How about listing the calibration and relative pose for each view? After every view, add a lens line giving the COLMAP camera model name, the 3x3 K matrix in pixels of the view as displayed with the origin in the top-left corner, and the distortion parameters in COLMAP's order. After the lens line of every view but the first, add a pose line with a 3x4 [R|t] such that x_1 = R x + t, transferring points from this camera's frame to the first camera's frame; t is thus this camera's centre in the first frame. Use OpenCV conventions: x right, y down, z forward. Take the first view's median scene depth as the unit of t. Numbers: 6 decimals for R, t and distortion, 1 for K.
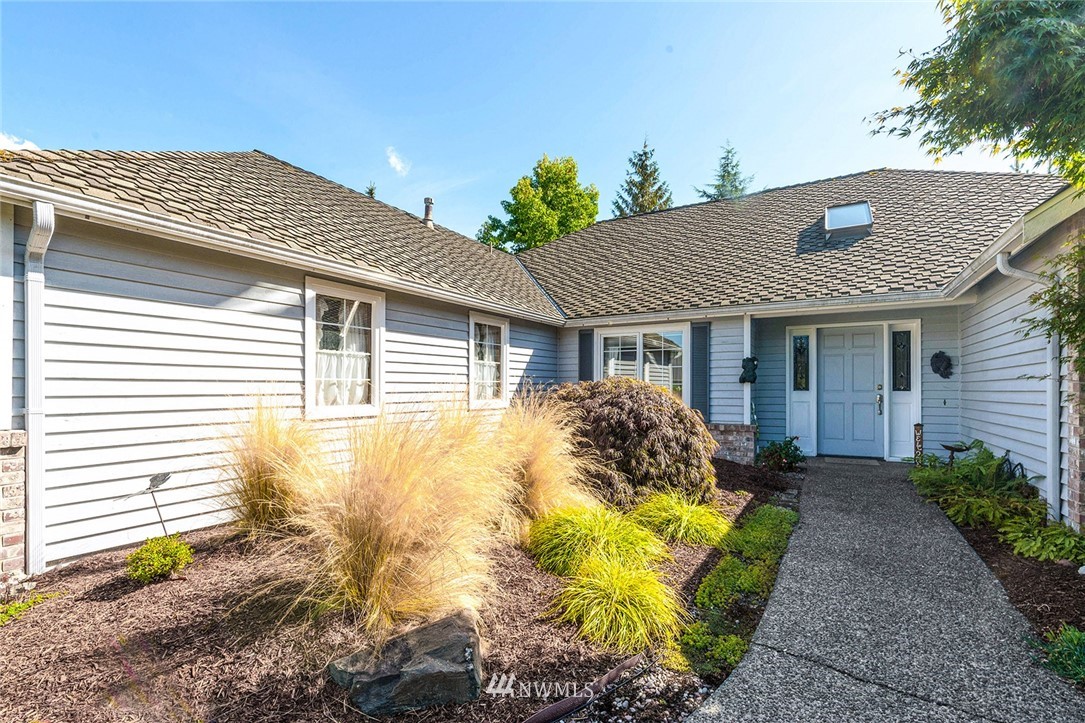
lens RADIAL K [[506.3, 0, 543.7], [0, 506.3, 356.3], [0, 0, 1]] dist [-0.000990, -0.000180]
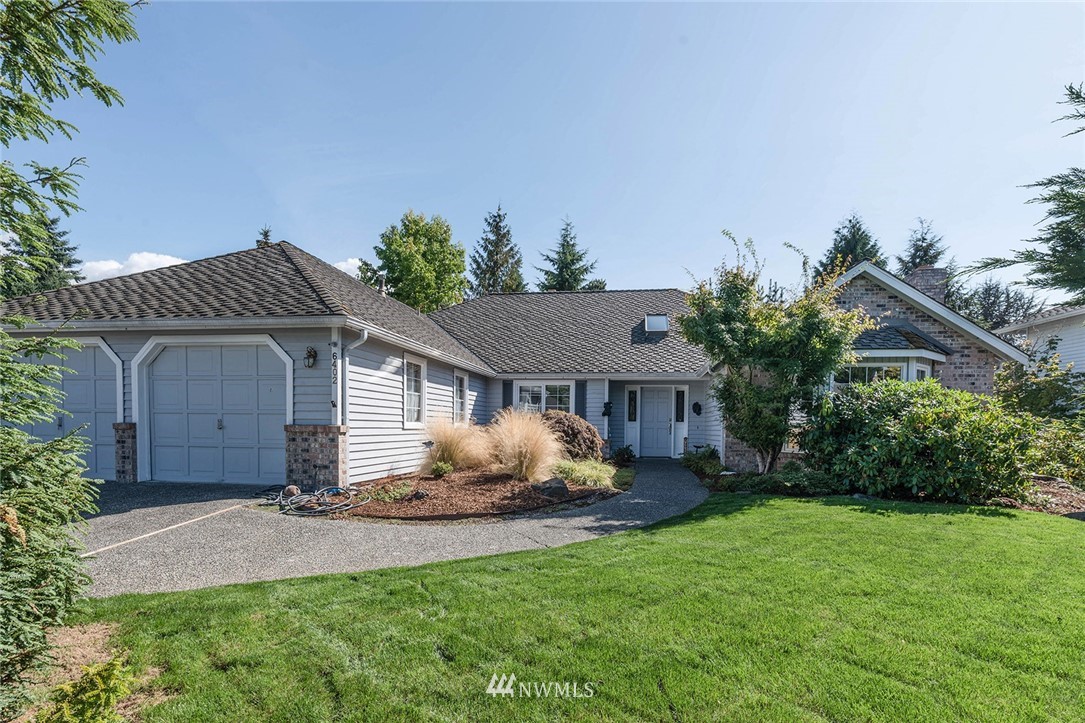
lens RADIAL K [[483.1, 0, 542.5], [0, 483.1, 361.5], [0, 0, 1]] dist [0.000009, -0.000060]
pose [[0.949765, 0.056288, 0.307859, -0.303337], [-0.035288, 0.996681, -0.073366, -0.005846], [-0.310967, 0.058816, 0.948599, -0.489940]]
